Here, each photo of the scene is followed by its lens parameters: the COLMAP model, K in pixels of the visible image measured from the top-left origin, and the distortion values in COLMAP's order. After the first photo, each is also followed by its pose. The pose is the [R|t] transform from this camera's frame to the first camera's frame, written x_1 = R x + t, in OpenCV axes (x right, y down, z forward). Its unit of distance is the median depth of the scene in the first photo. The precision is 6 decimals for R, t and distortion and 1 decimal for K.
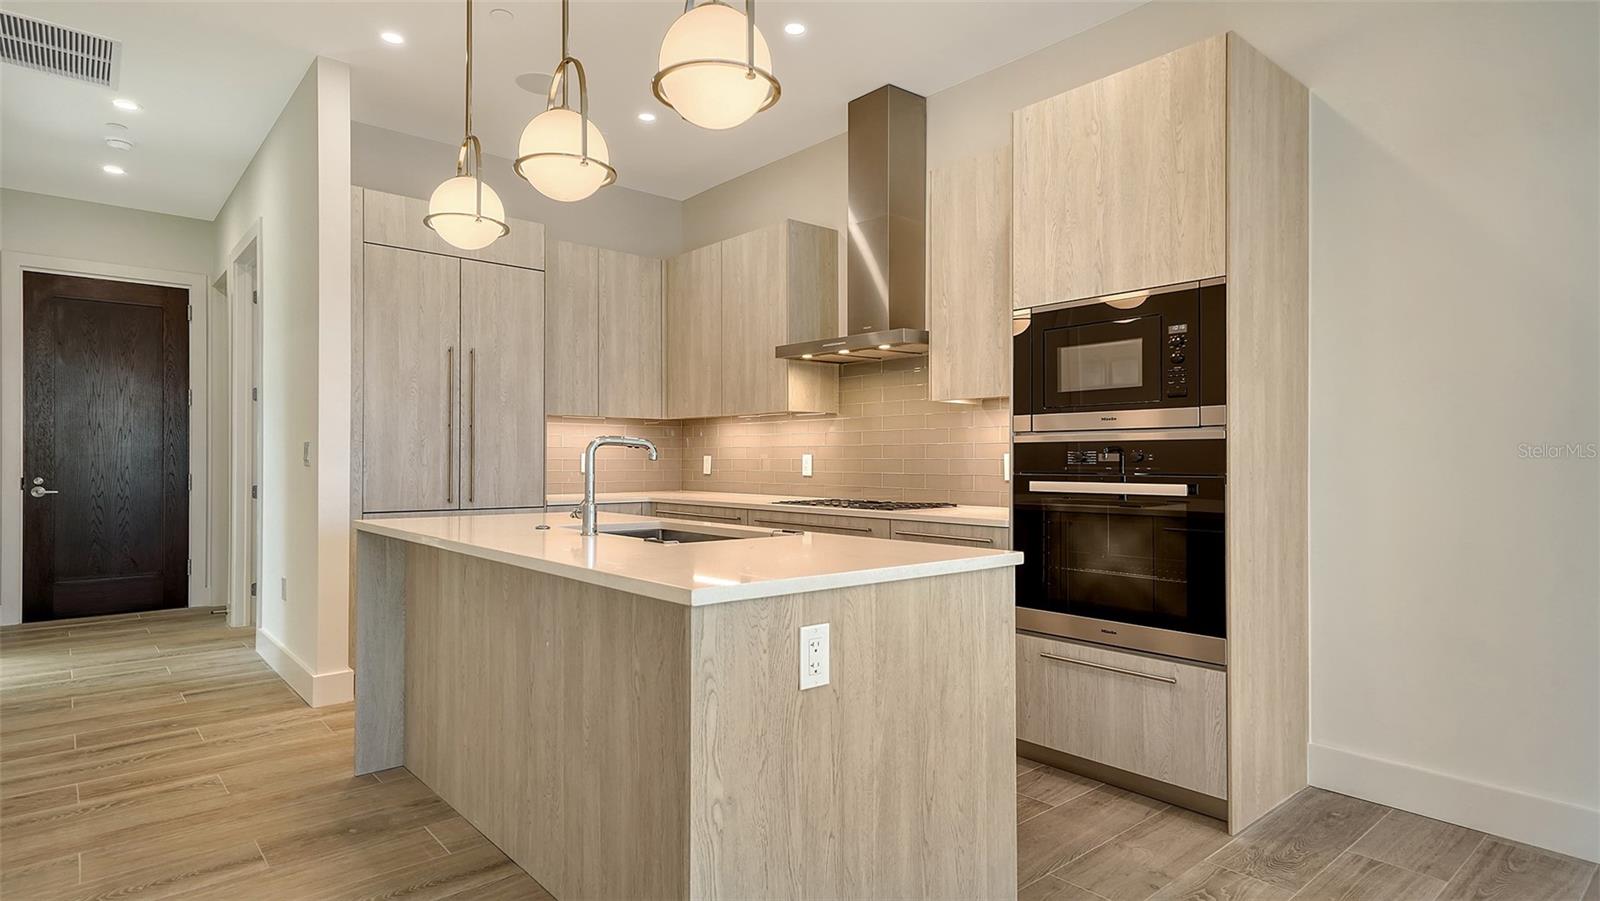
lens RADIAL K [[841.0, 0, 819.2], [0, 841.0, 459.3], [0, 0, 1]] dist [0.015190, -0.000464]
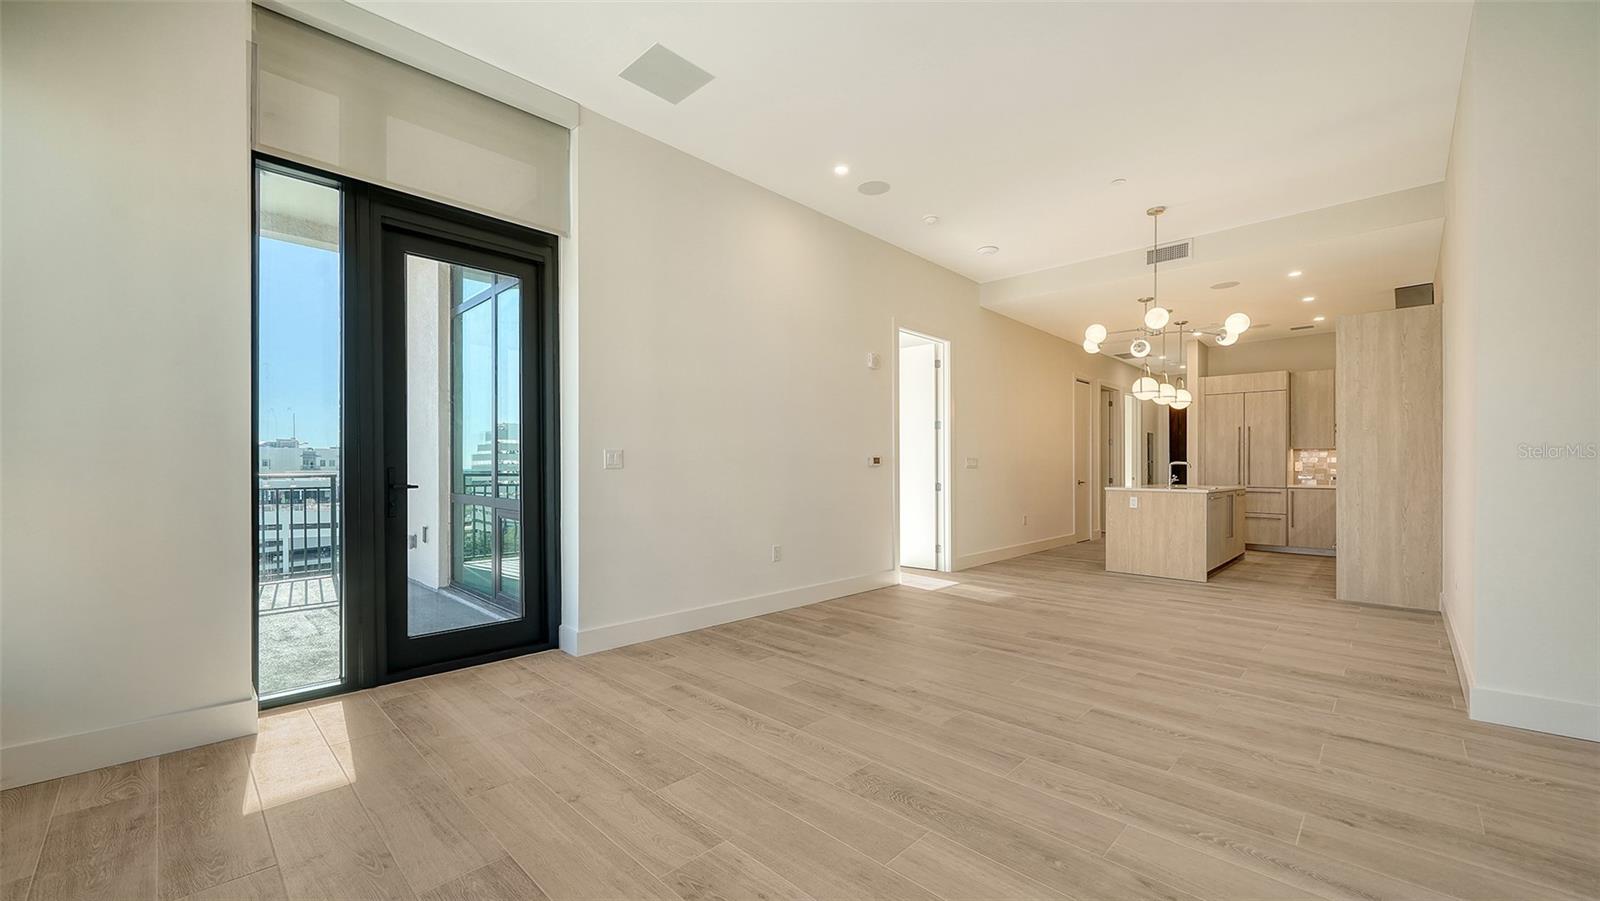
lens RADIAL K [[625.4, 0, 779.8], [0, 625.4, 462.6], [0, 0, 1]] dist [-0.002355, -0.000411]
pose [[0.061809, -0.010243, -0.998035, 1.480784], [-0.002839, 0.999941, -0.010439, 0.007091], [0.998084, 0.003478, 0.061776, -0.598162]]
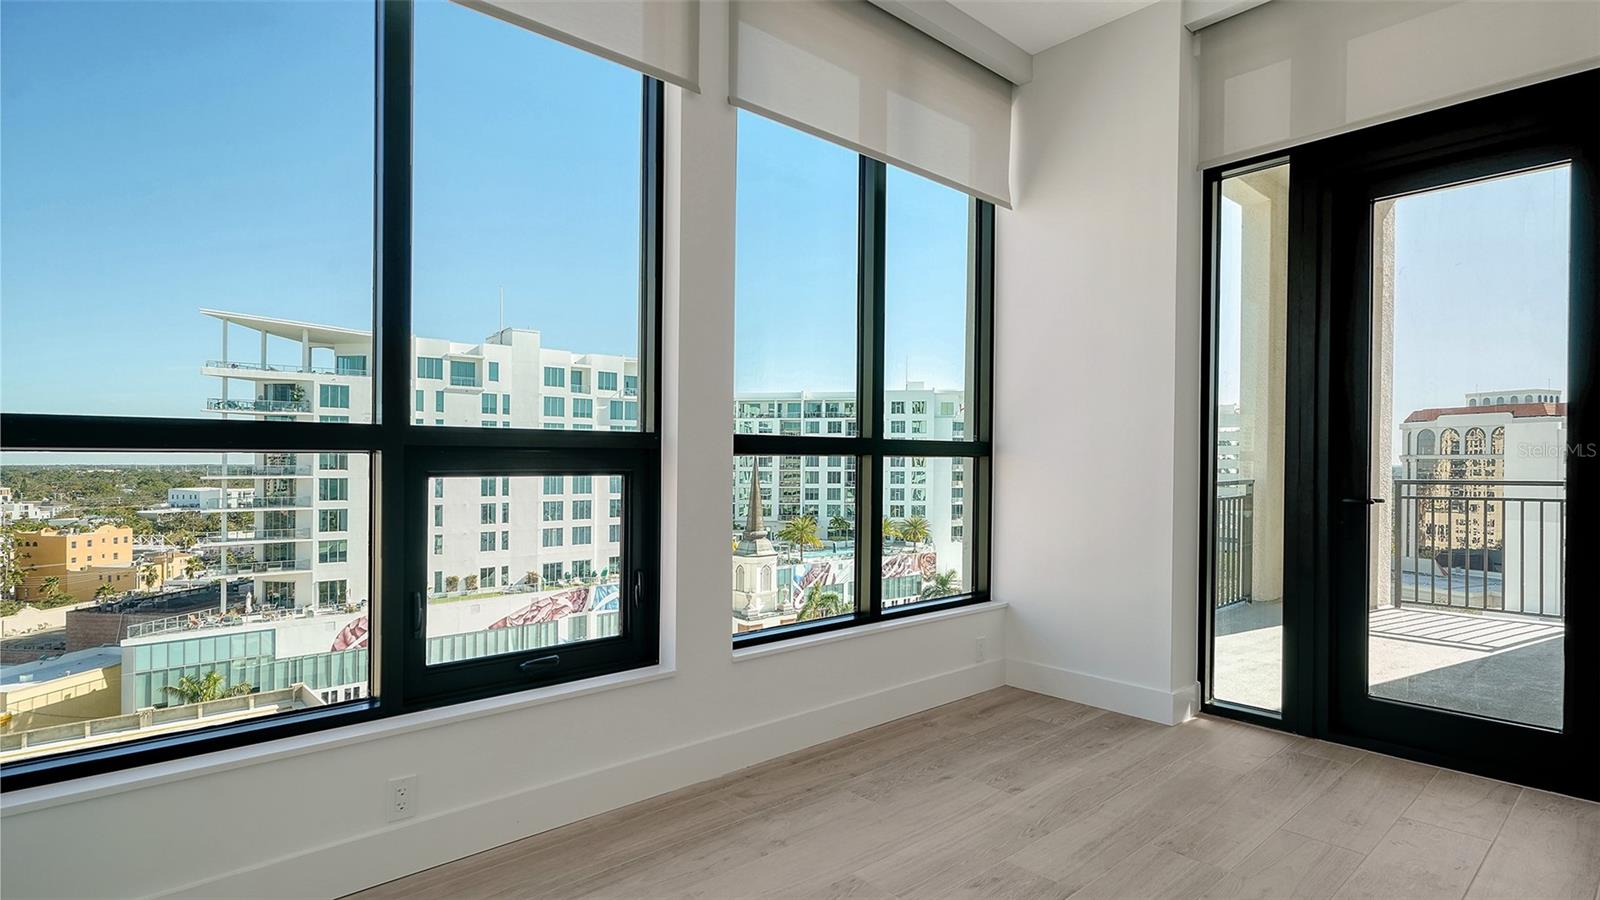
lens RADIAL K [[808.7, 0, 808.0], [0, 808.7, 456.3], [0, 0, 1]] dist [0.007788, 0.000381]
pose [[-0.999995, 0.000474, 0.003196, 1.239280], [0.000447, 0.999966, -0.008269, -0.007554], [-0.003200, -0.008267, -0.999961, -0.251624]]
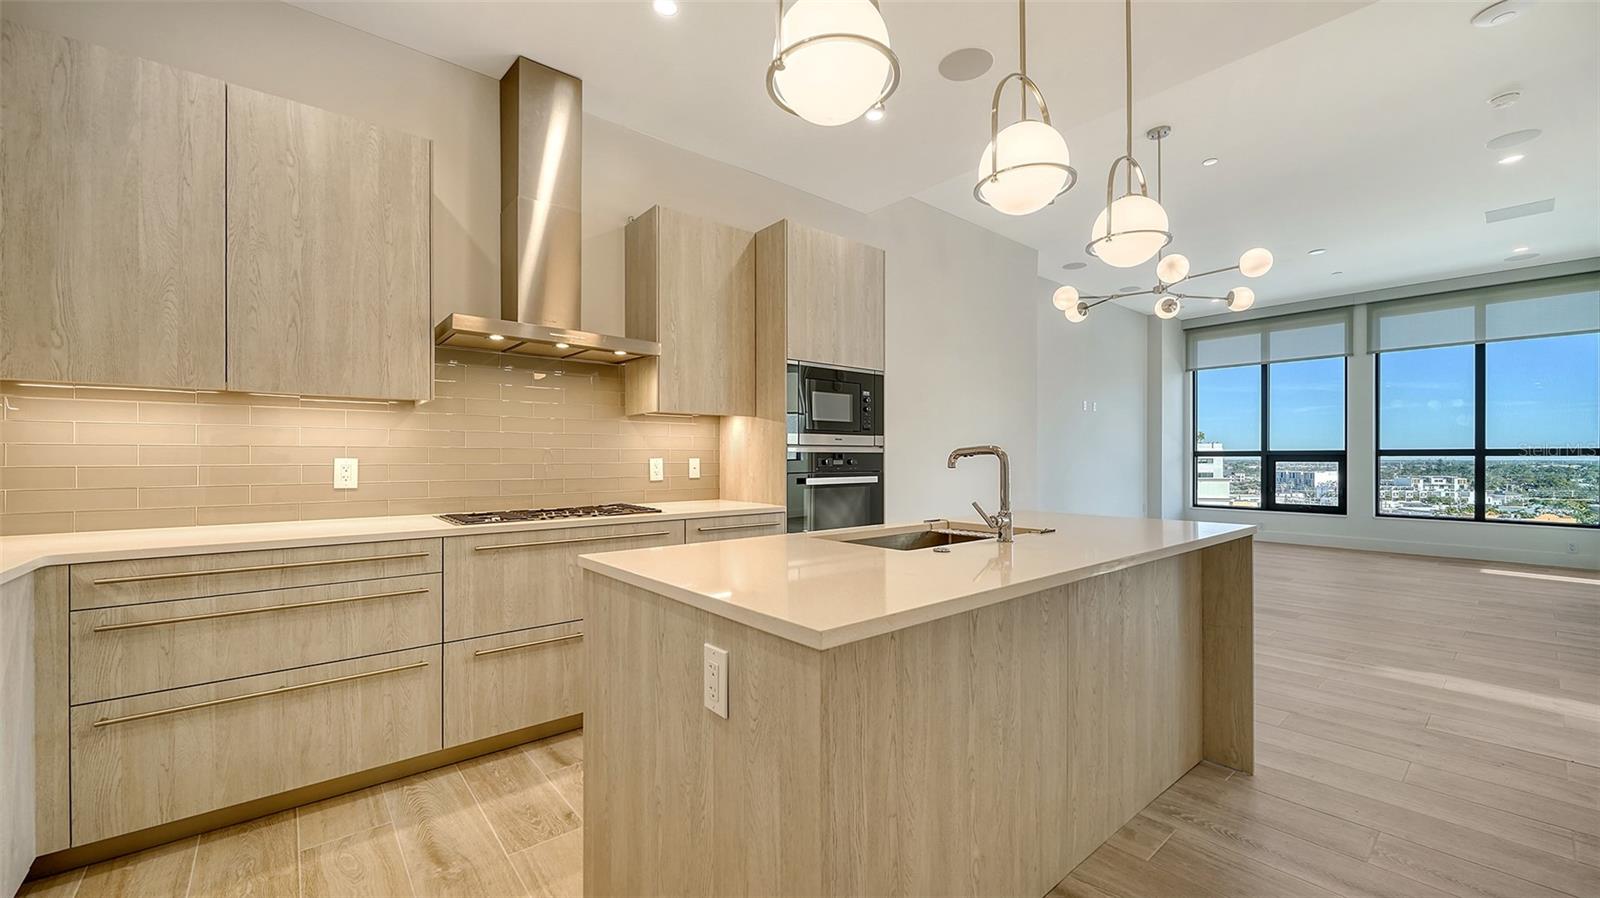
lens RADIAL K [[626.0, 0, 791.8], [0, 626.0, 464.4], [0, 0, 1]] dist [-0.009185, 0.000020]
pose [[0.030303, -0.006576, 0.999519, -0.619164], [0.000511, 0.999978, 0.006563, -0.003940], [-0.999541, 0.000312, 0.030306, 0.715680]]
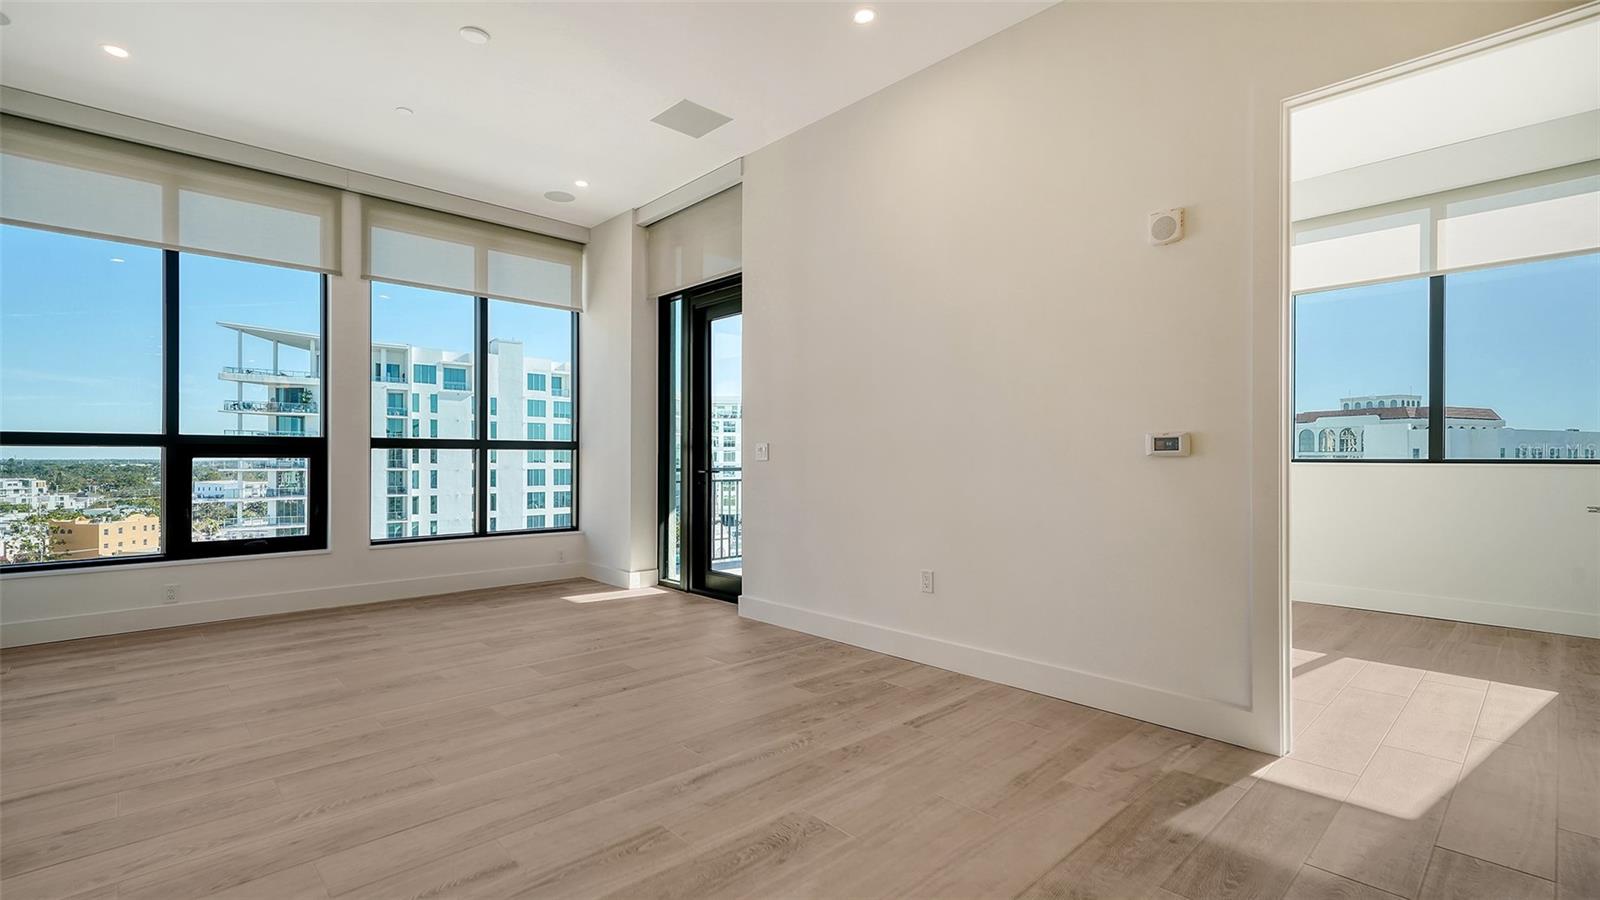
lens RADIAL K [[728.7, 0, 793.3], [0, 728.7, 455.4], [0, 0, 1]] dist [0.012948, 0.002185]
pose [[-0.999931, -0.000724, -0.011708, 0.544930], [-0.000669, 0.999989, -0.004673, 0.003980], [0.011712, -0.004665, -0.999921, 0.377217]]
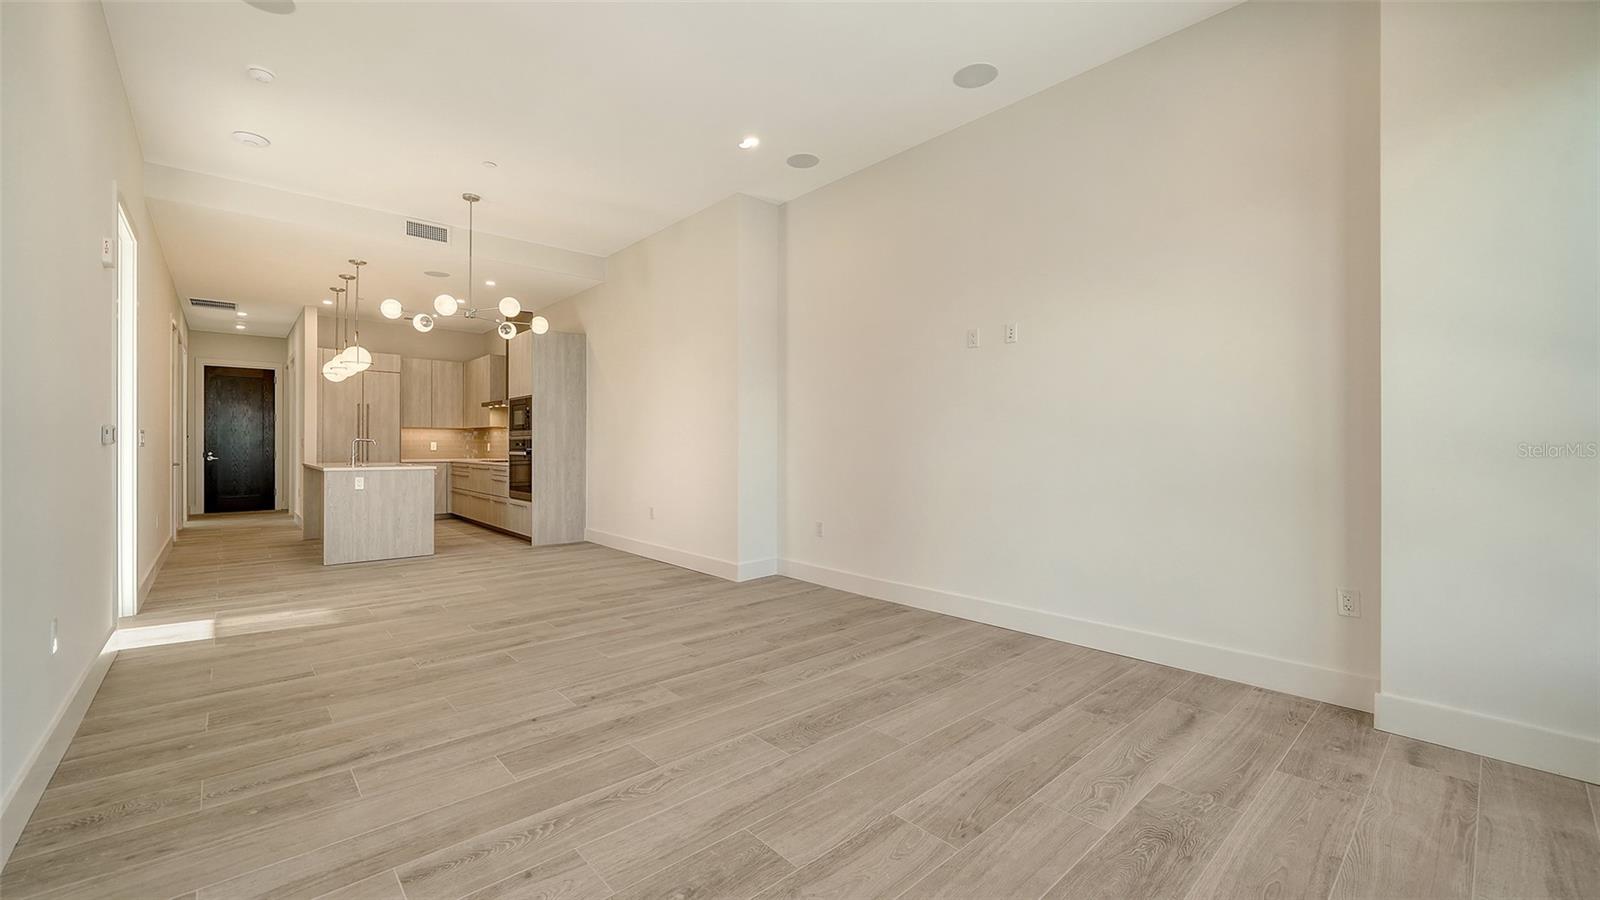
lens RADIAL K [[626.0, 0, 803.8], [0, 626.0, 446.4], [0, 0, 1]] dist [-0.009185, 0.000020]
pose [[0.999809, -0.000311, 0.019534, 0.972956], [0.000239, 0.999993, 0.003730, -0.001199], [-0.019535, -0.003724, 0.999802, -1.053315]]
